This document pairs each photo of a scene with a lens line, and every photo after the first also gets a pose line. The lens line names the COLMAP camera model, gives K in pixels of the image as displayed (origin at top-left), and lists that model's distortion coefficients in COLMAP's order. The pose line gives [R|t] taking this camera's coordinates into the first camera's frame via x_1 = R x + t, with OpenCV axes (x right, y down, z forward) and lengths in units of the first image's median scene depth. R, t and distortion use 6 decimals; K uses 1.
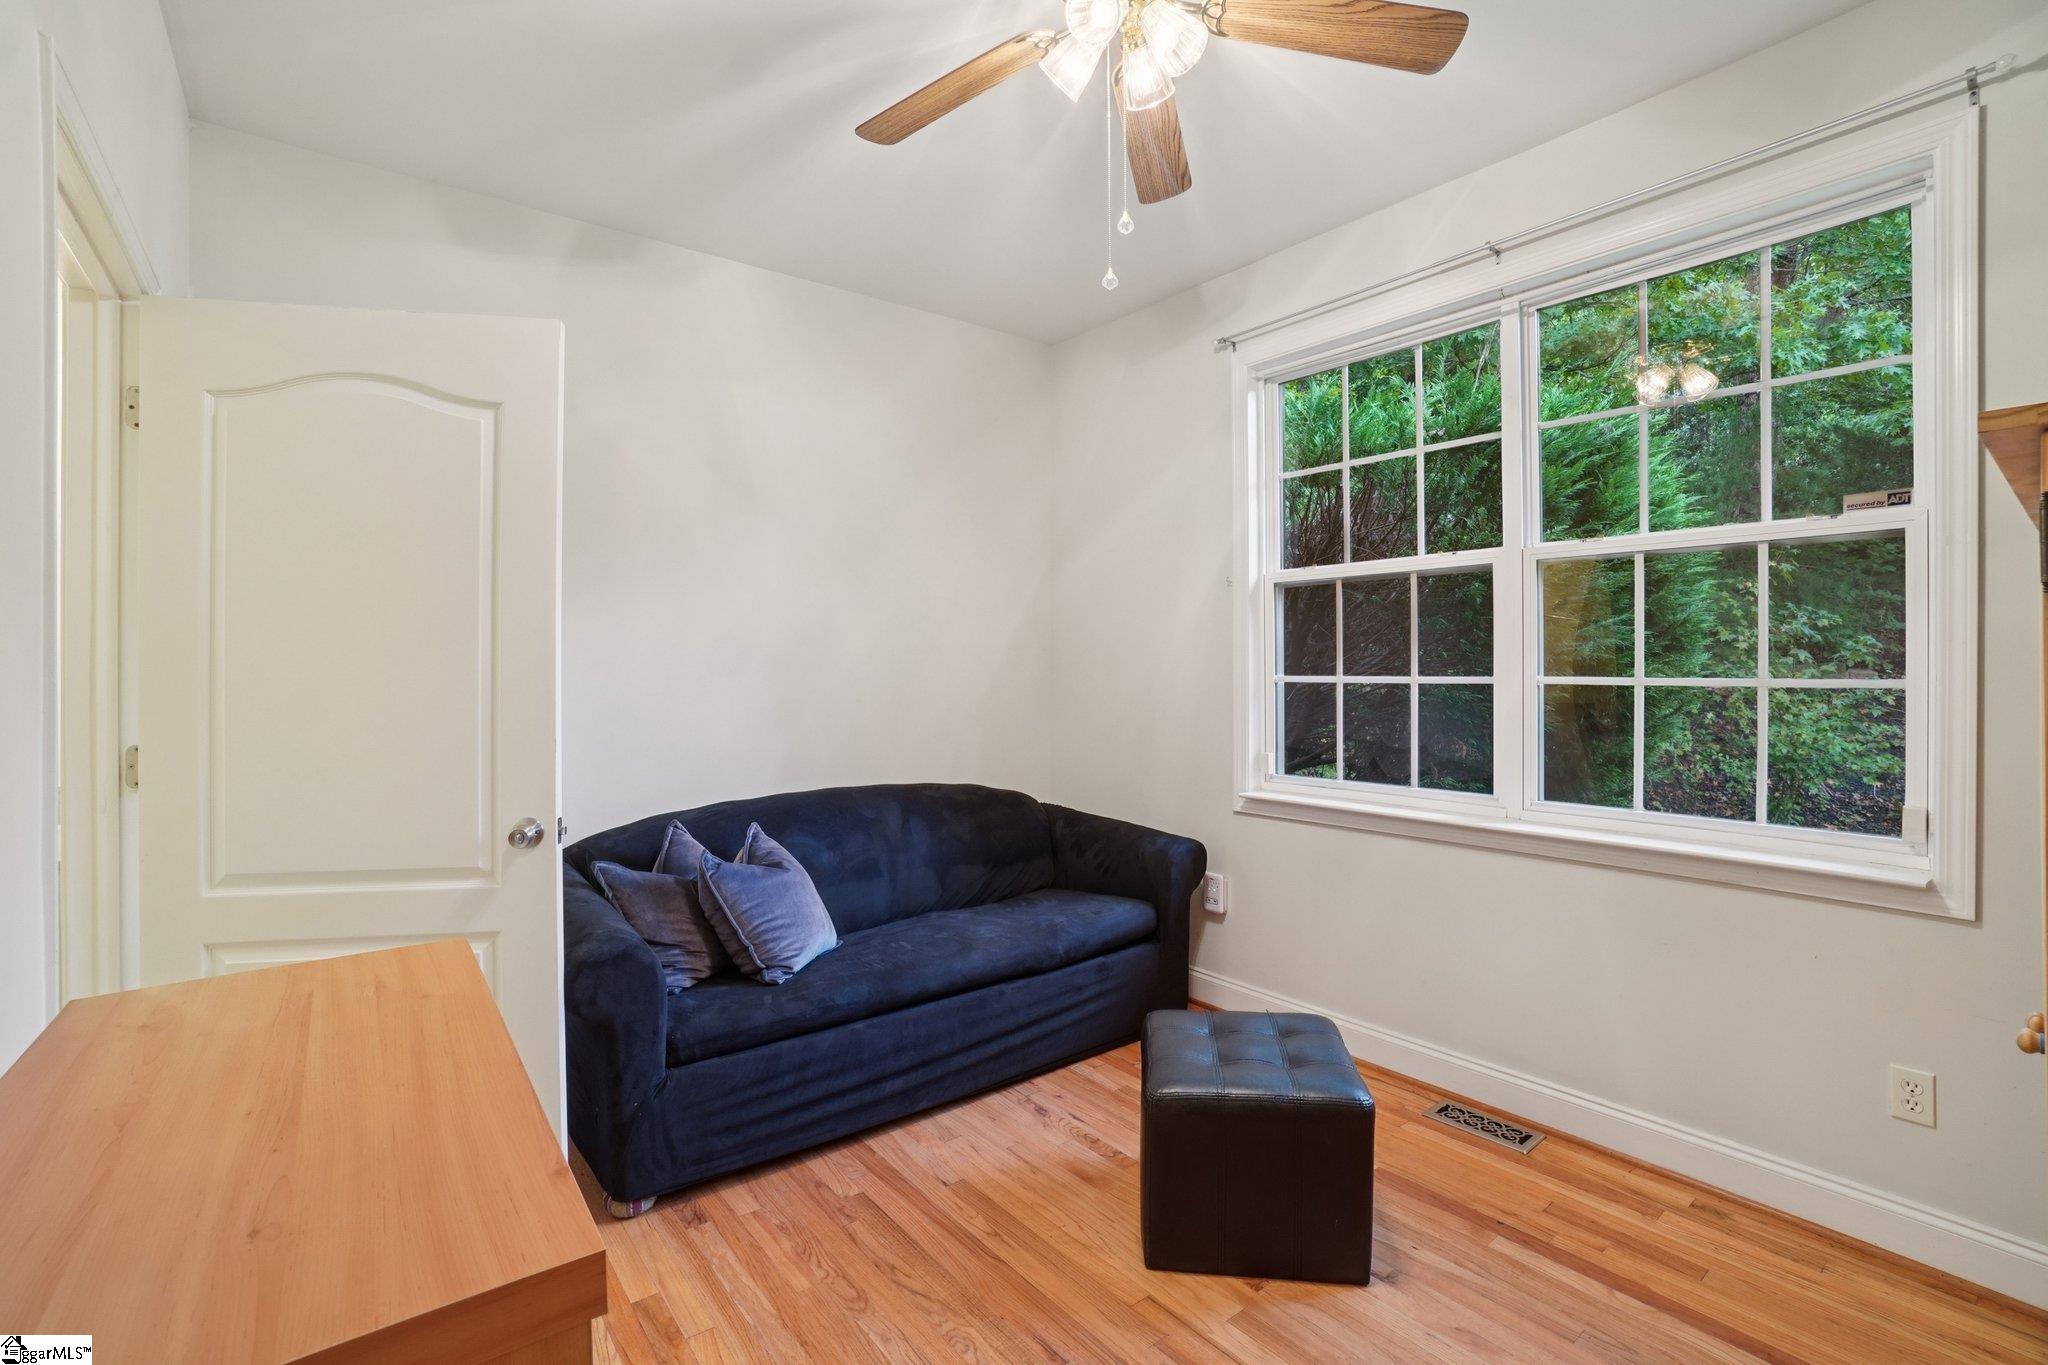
lens RADIAL K [[892.8, 0, 990.9], [0, 892.8, 672.5], [0, 0, 1]] dist [-0.011564, 0.001260]
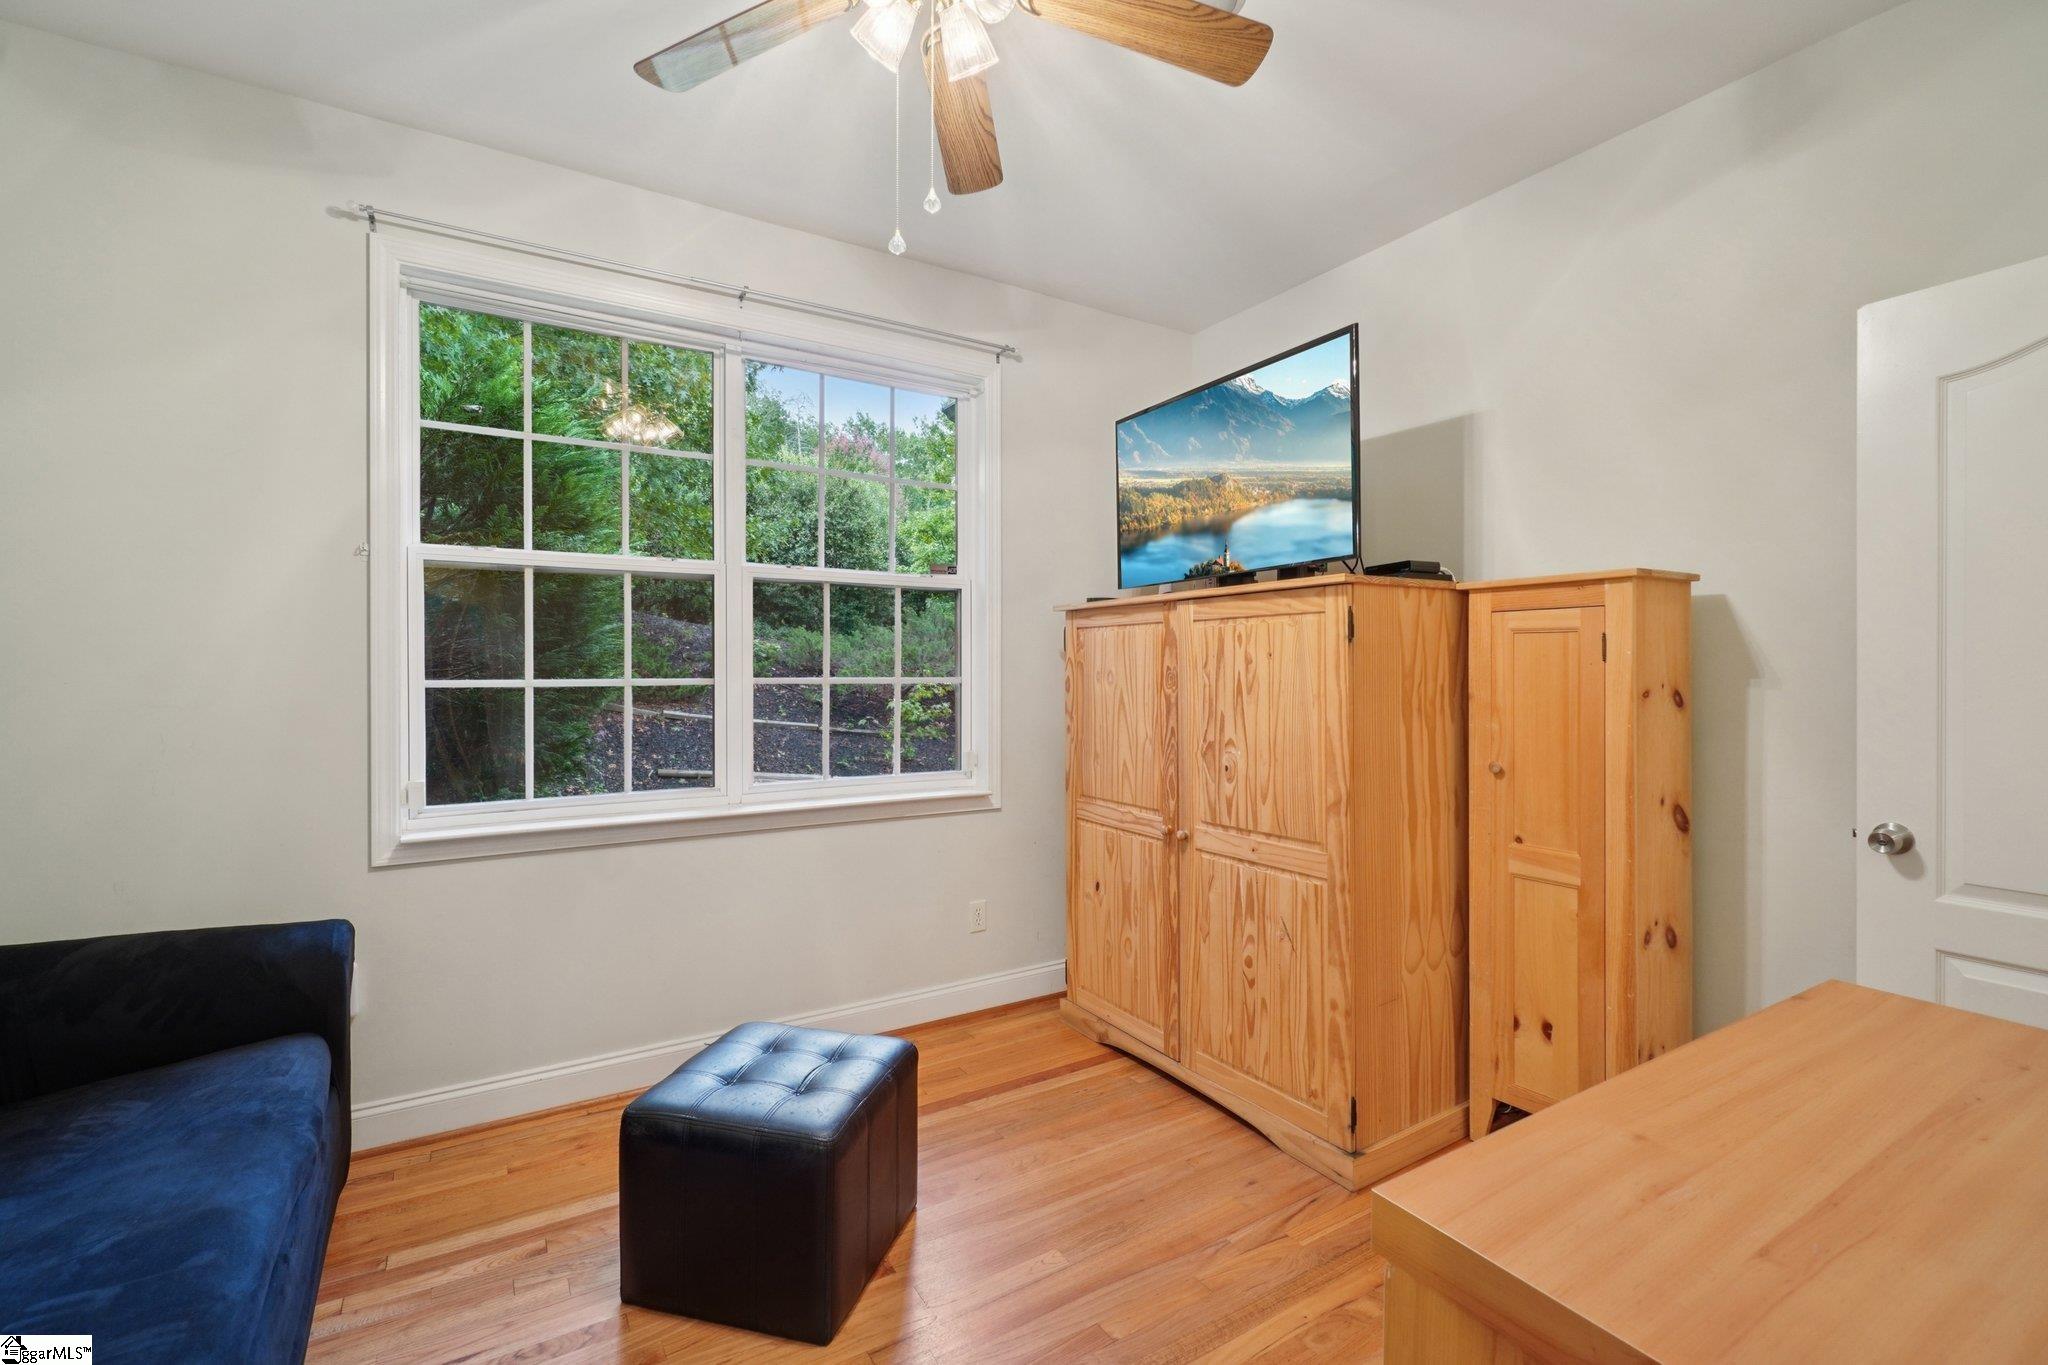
lens RADIAL K [[892.8, 0, 1036.9], [0, 892.8, 670.9], [0, 0, 1]] dist [-0.011564, 0.001260]
pose [[0.100506, 0.001943, 0.994935, -0.493096], [0.004044, 0.999989, -0.002361, -0.000383], [-0.994928, 0.004261, 0.100497, 0.501066]]
